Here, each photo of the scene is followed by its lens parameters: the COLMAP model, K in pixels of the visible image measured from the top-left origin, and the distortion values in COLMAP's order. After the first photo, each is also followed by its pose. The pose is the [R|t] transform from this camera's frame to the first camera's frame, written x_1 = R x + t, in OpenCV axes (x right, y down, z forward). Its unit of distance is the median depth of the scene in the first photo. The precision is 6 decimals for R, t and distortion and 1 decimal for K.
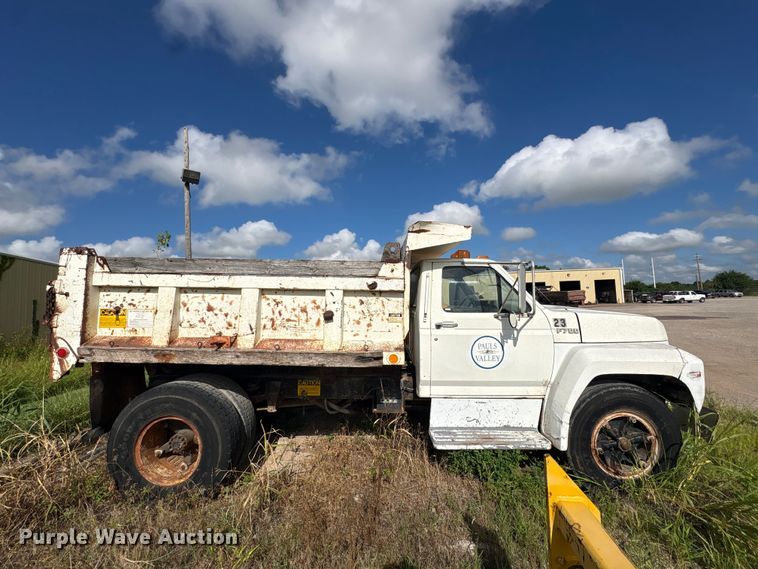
lens RADIAL K [[306.9, 0, 378.3], [0, 306.9, 282.3], [0, 0, 1]] dist [0.001016, 0.000972]
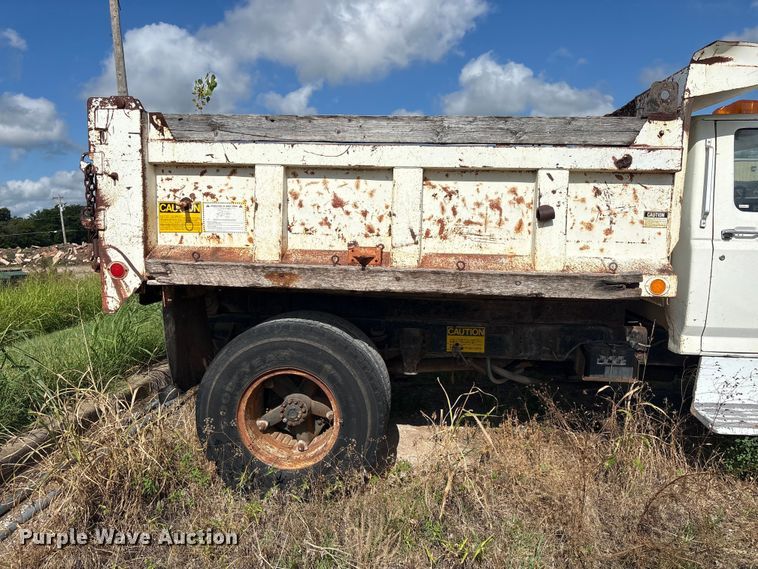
lens RADIAL K [[576.8, 0, 377.9], [0, 576.8, 286.8], [0, 0, 1]] dist [0.066396, -0.077769]
pose [[0.997024, 0.015172, -0.075584, -0.385795], [-0.001664, 0.984449, 0.175664, 0.049516], [0.077073, -0.175015, 0.981544, -0.141252]]
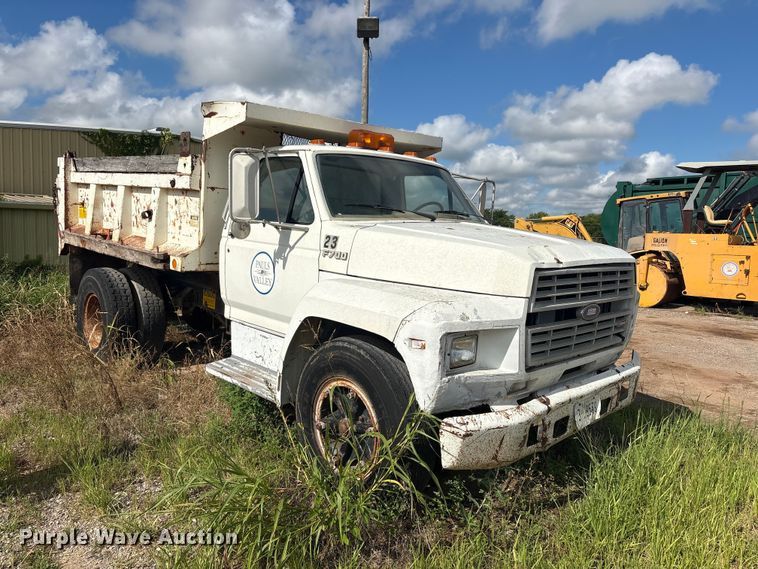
lens RADIAL K [[576.8, 0, 368.9], [0, 576.8, 285.9], [0, 0, 1]] dist [0.066396, -0.077769]
pose [[0.693783, 0.126143, -0.709051, 1.608865], [-0.008650, 0.985929, 0.166938, 0.018356], [0.720132, -0.109685, 0.685112, 0.210991]]
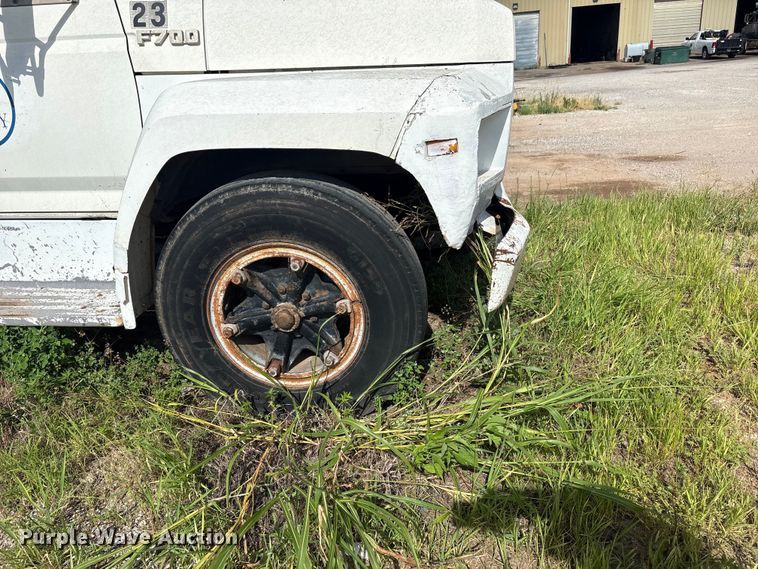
lens RADIAL K [[576.8, 0, 373.6], [0, 576.8, 283.2], [0, 0, 1]] dist [0.066396, -0.077769]
pose [[0.994118, 0.003008, -0.108259, 0.967192], [0.042697, 0.907767, 0.417295, 0.149717], [0.099529, -0.419463, 0.902300, 0.299154]]
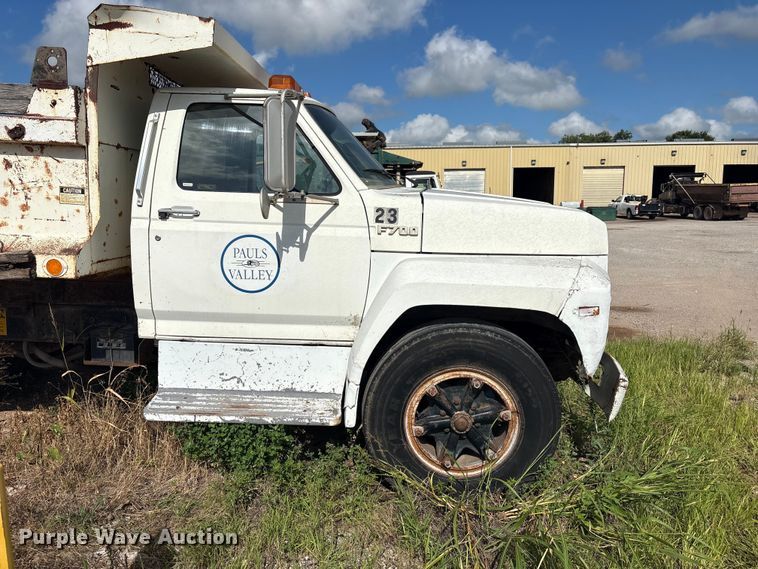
lens RADIAL K [[576.8, 0, 373.8], [0, 576.8, 285.0], [0, 0, 1]] dist [0.066396, -0.077769]
pose [[0.999437, 0.031067, -0.012684, 0.613415], [-0.027666, 0.976764, 0.212523, 0.036617], [0.018992, -0.212052, 0.977074, -0.032096]]
